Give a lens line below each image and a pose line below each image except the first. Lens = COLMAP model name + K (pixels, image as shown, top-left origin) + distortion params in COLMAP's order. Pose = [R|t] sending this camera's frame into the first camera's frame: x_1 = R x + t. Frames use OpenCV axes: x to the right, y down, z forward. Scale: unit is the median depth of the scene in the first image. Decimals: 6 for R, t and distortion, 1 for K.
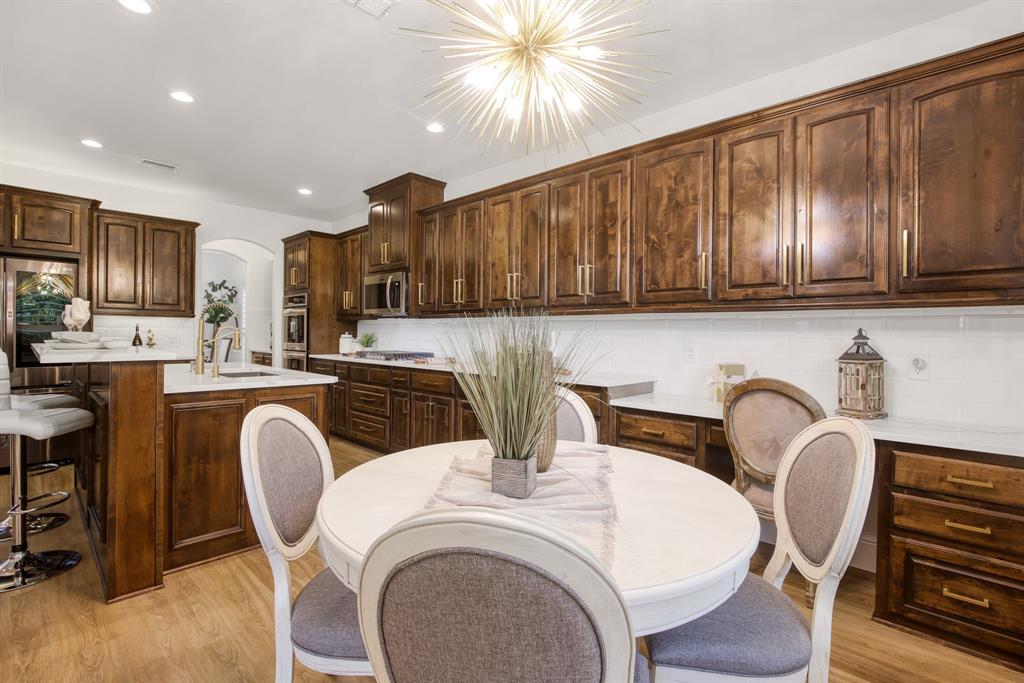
lens RADIAL K [[491.9, 0, 501.0], [0, 491.9, 333.3], [0, 0, 1]] dist [-0.002014, 0.000108]
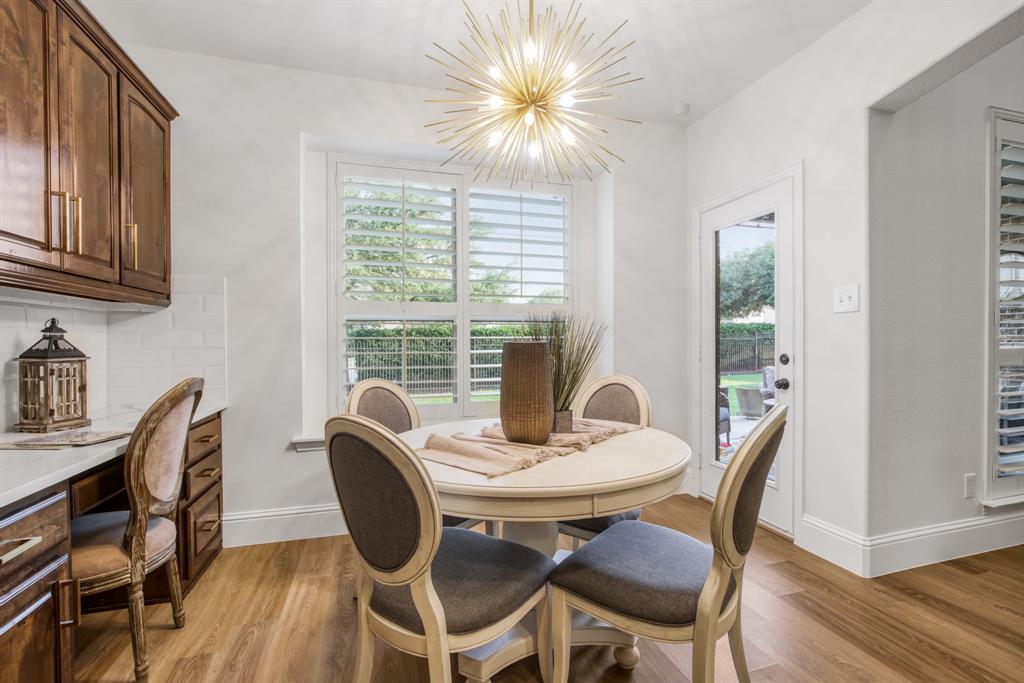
lens RADIAL K [[474.2, 0, 518.1], [0, 474.2, 344.0], [0, 0, 1]] dist [-0.005364, 0.000411]
pose [[-0.884361, -0.011903, 0.466652, -0.159084], [-0.002866, 0.999794, 0.020069, 0.007342], [-0.466795, 0.016411, -0.884213, 0.704819]]
